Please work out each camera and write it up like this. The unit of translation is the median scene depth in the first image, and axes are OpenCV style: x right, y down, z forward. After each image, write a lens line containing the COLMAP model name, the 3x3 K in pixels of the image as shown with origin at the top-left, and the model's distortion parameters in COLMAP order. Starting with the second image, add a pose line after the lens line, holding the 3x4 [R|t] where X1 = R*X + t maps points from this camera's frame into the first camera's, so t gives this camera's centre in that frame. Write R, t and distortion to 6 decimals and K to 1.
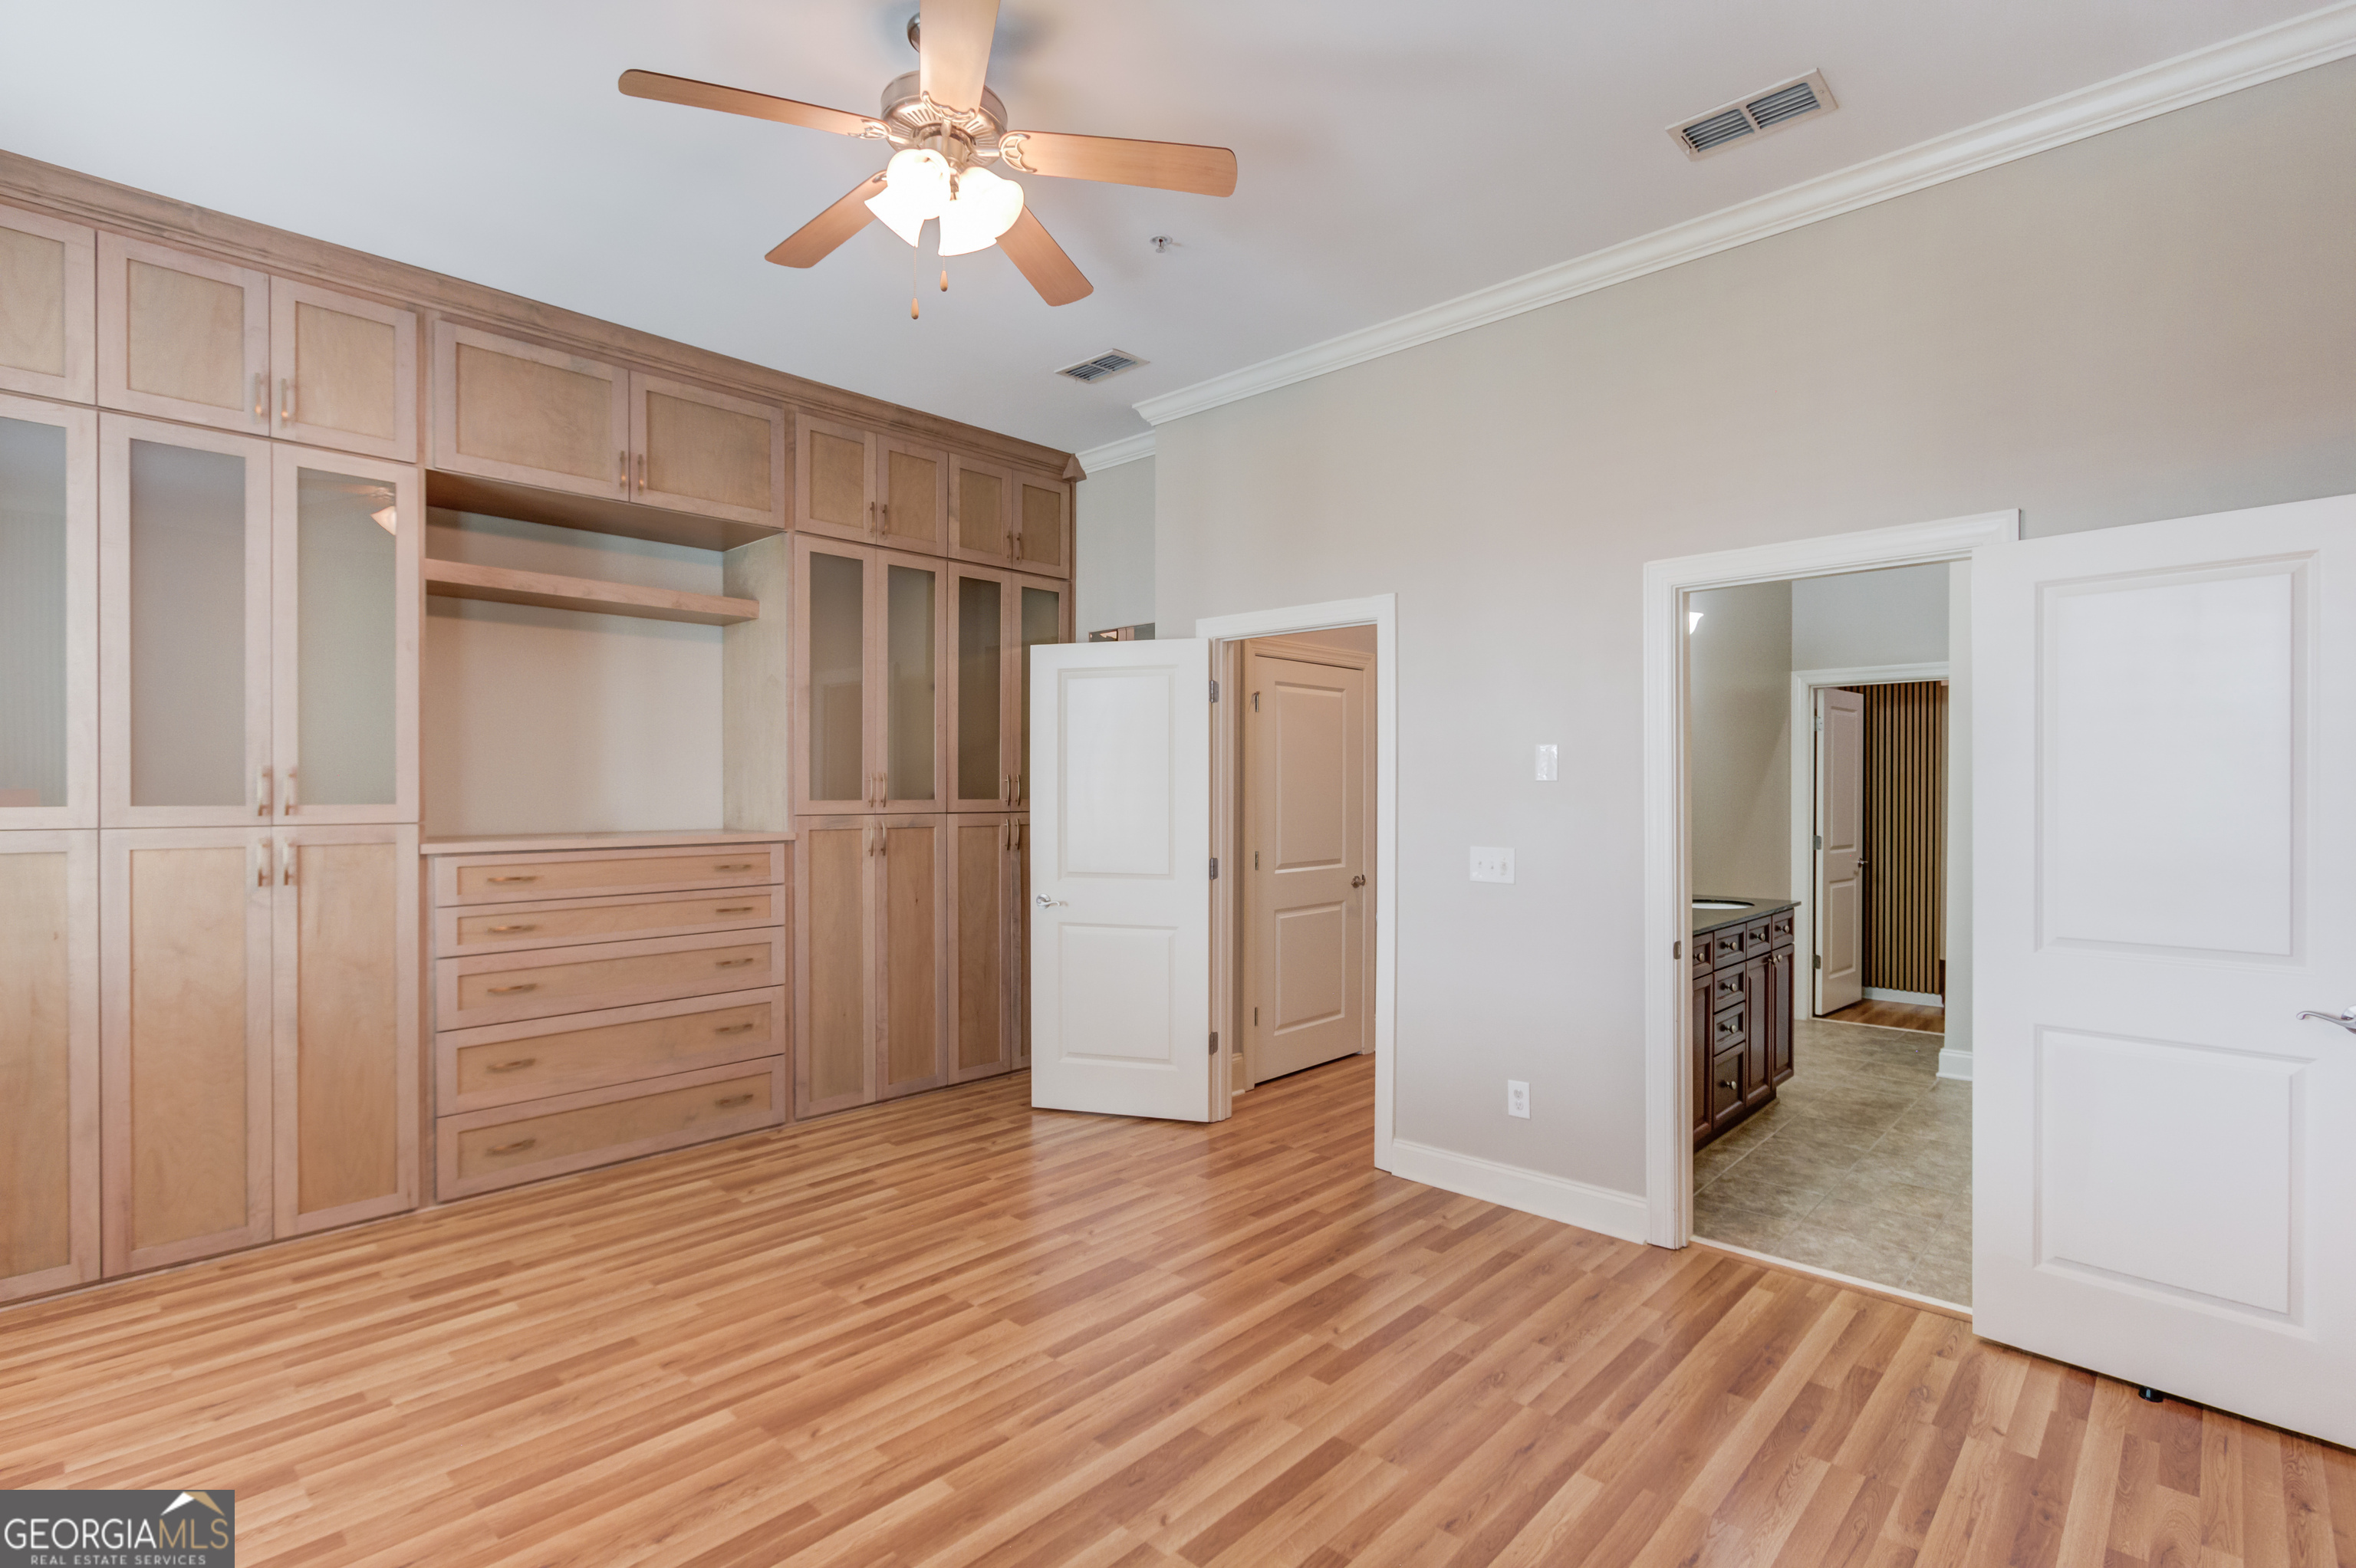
lens RADIAL K [[1129.7, 0, 1183.3], [0, 1129.7, 783.7], [0, 0, 1]] dist [-0.011793, 0.005175]
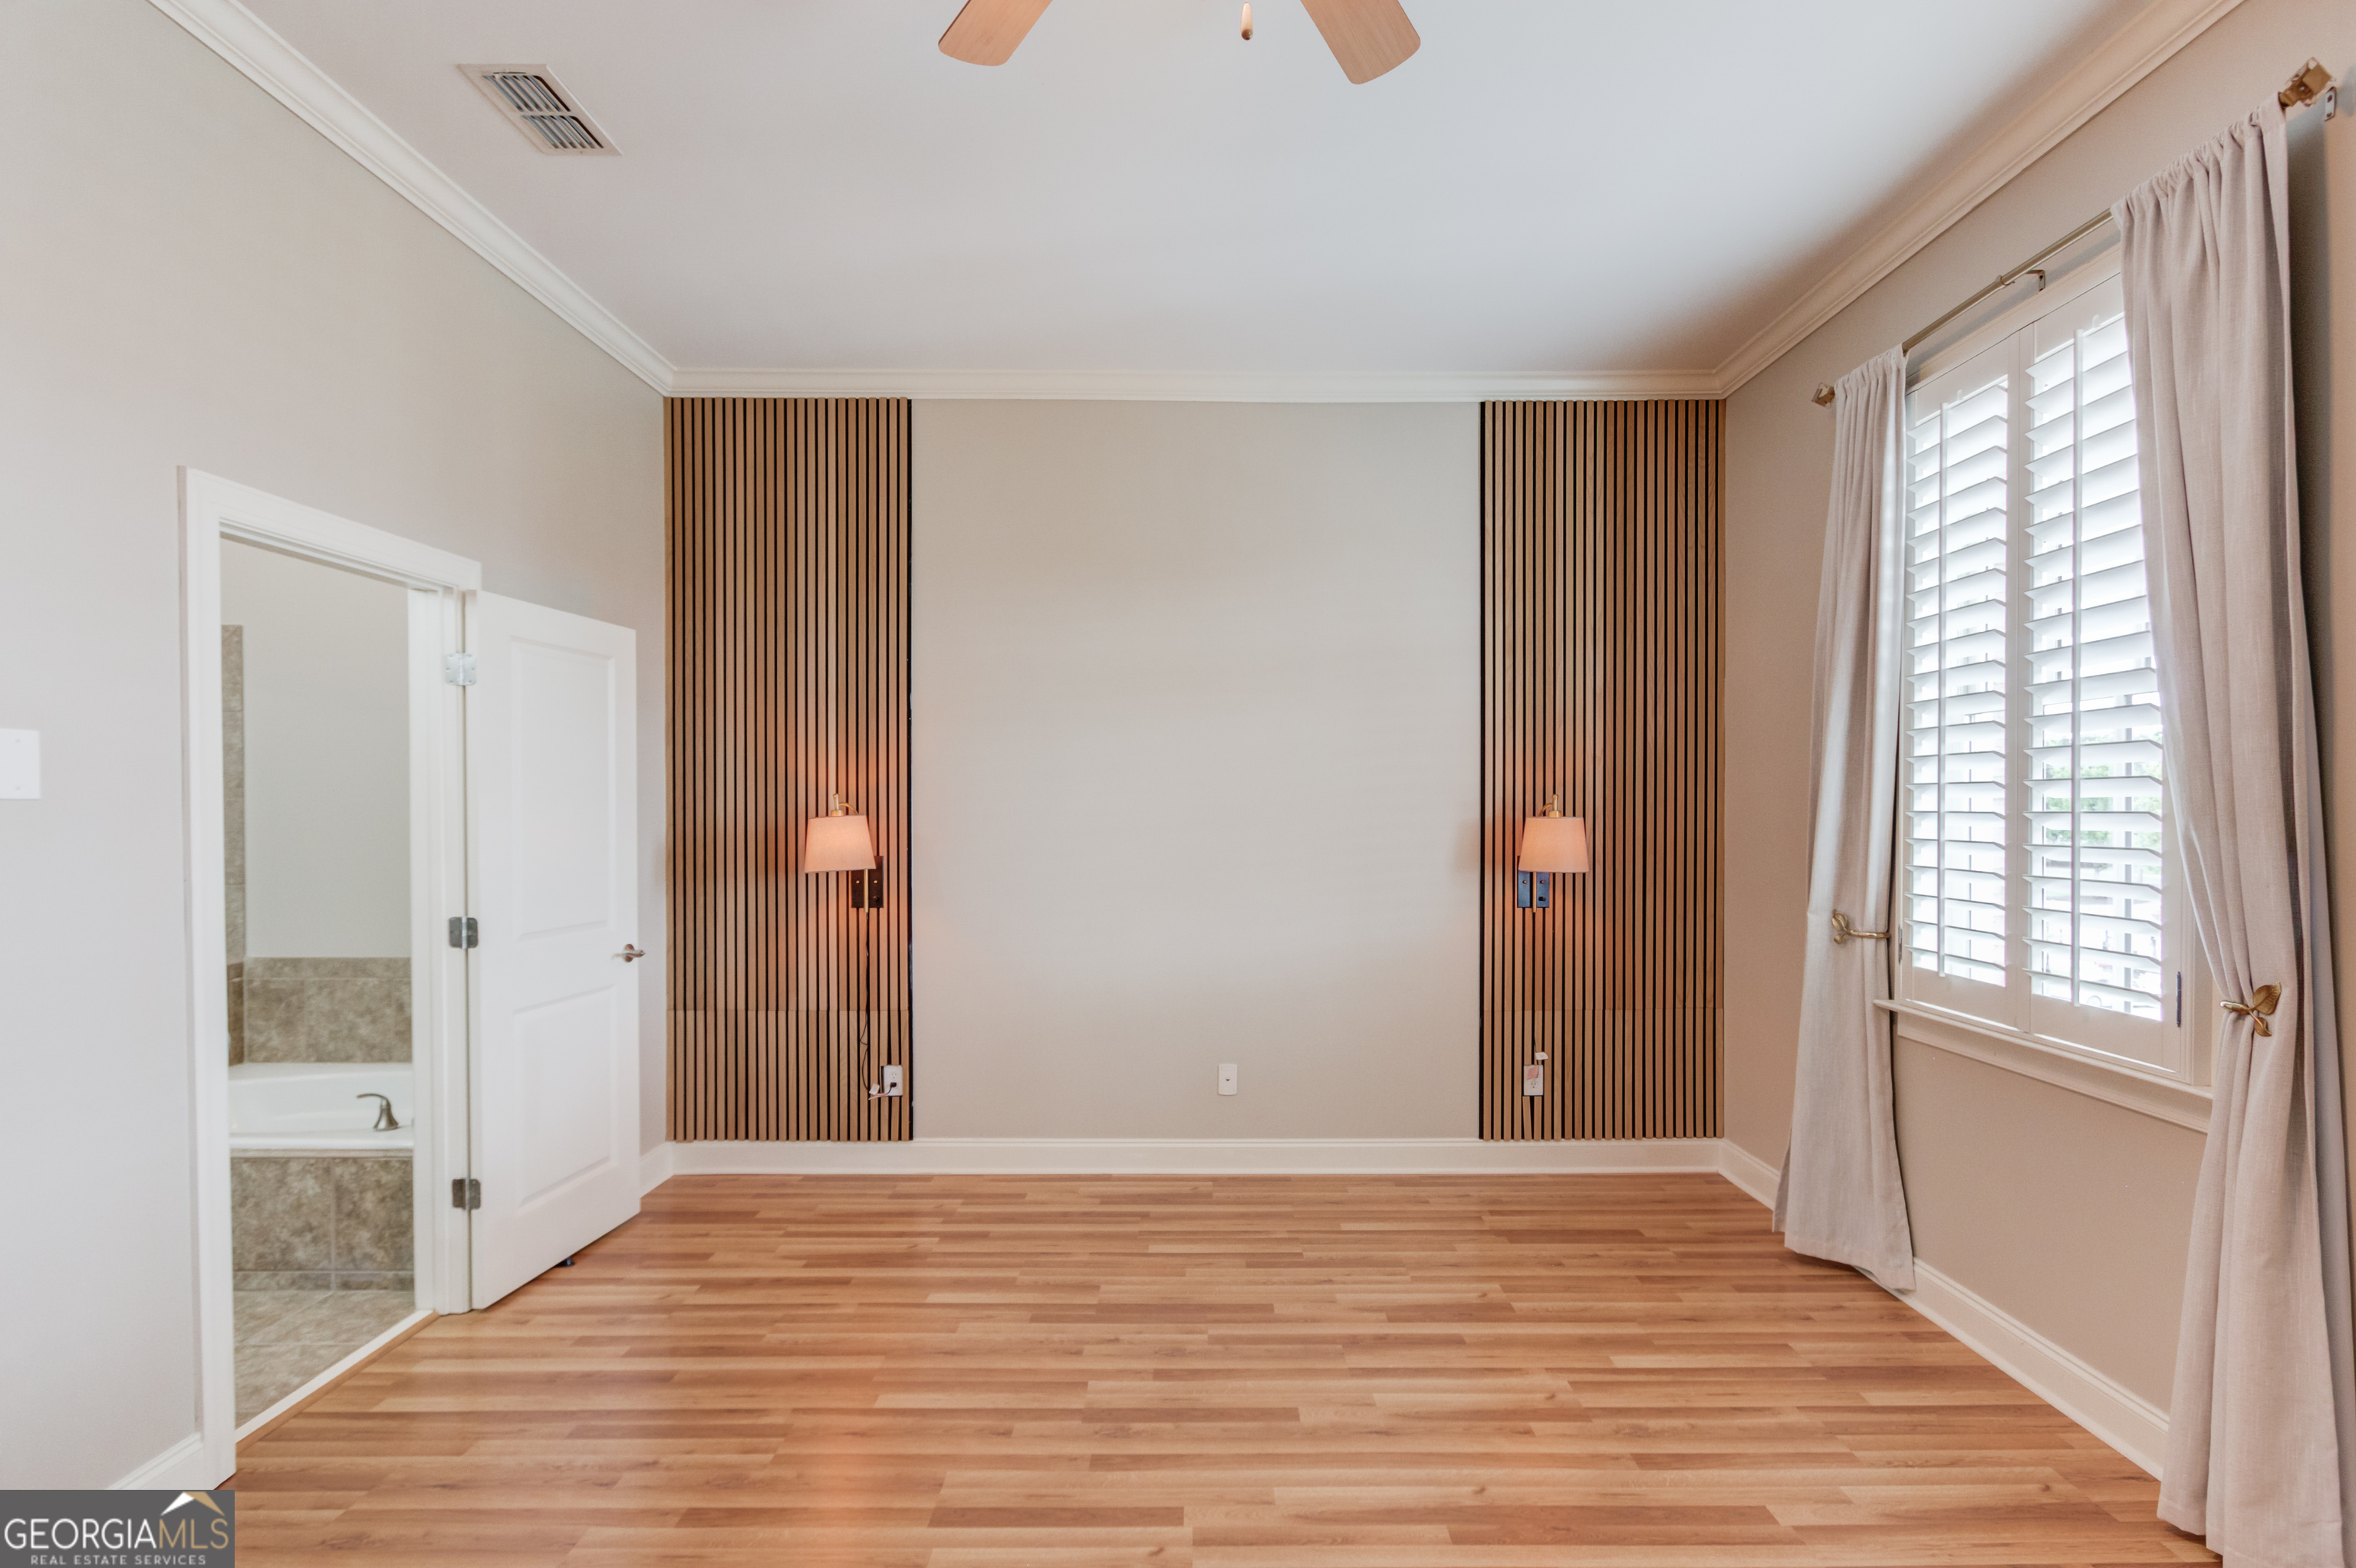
lens RADIAL K [[1129.7, 0, 1192.1], [0, 1129.7, 828.5], [0, 0, 1]] dist [-0.011793, 0.005175]
pose [[-0.693104, -0.013207, 0.720717, -0.611144], [-0.007122, 0.999909, 0.011474, 0.001838], [-0.720802, 0.002819, -0.693135, 1.361901]]
